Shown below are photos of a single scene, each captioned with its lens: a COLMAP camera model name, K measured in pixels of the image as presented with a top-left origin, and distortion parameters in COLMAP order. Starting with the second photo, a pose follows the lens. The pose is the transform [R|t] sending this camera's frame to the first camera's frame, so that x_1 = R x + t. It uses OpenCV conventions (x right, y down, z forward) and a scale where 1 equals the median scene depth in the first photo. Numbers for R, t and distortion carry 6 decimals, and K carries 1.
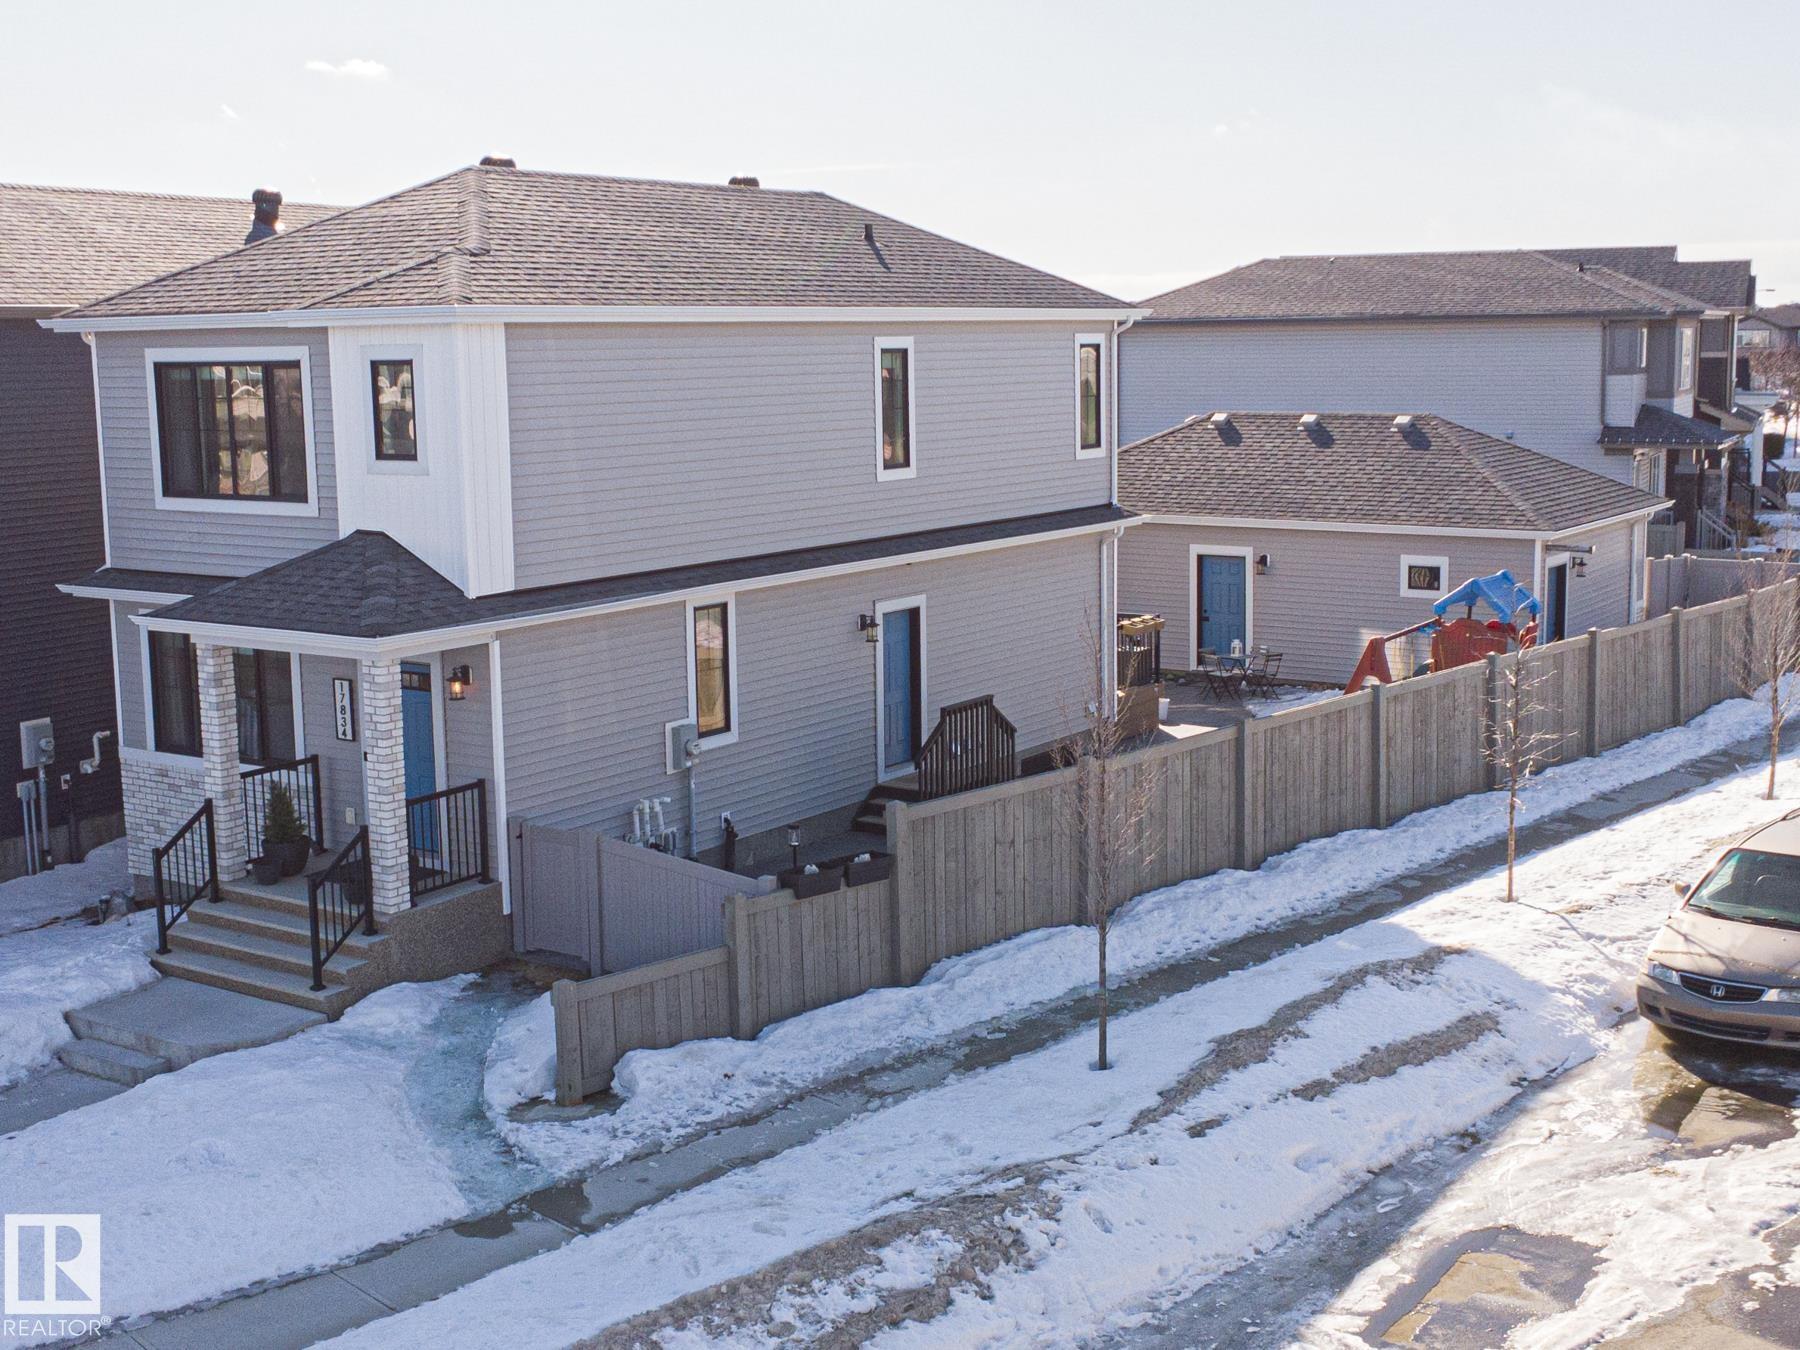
lens RADIAL K [[2176.1, 0, 900.0], [0, 2176.1, 675.0], [0, 0, 1]] dist [-0.035653, 0.175898]
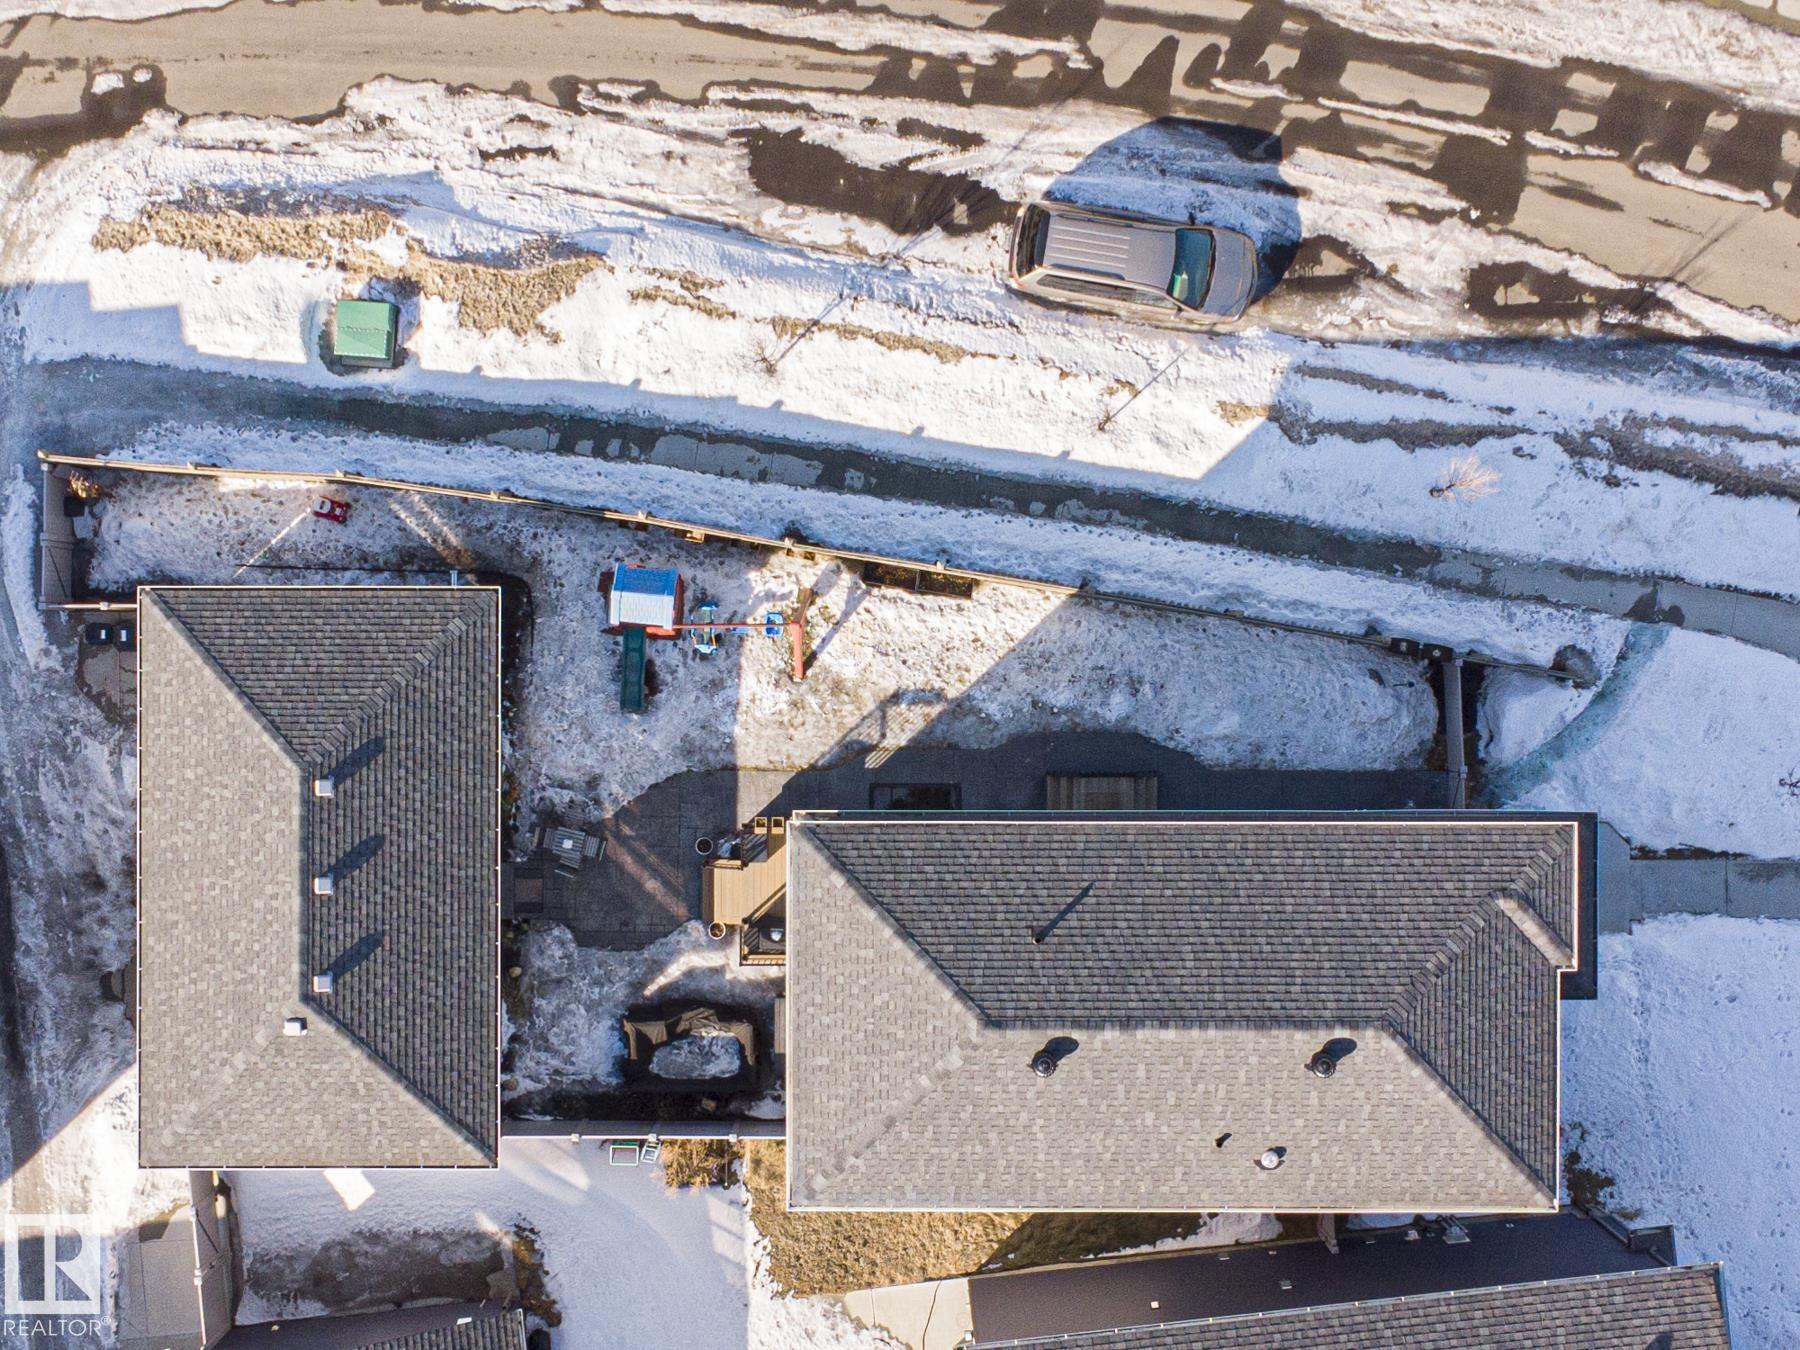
lens RADIAL K [[2589.8, 0, 900.0], [0, 2589.8, 675.0], [0, 0, 1]] dist [-0.053485, 0.284235]
pose [[-0.562342, -0.826890, 0.004920, 0.206605], [0.131718, -0.083700, 0.987747, -2.283230], [-0.816347, 0.556100, 0.155985, 0.984287]]
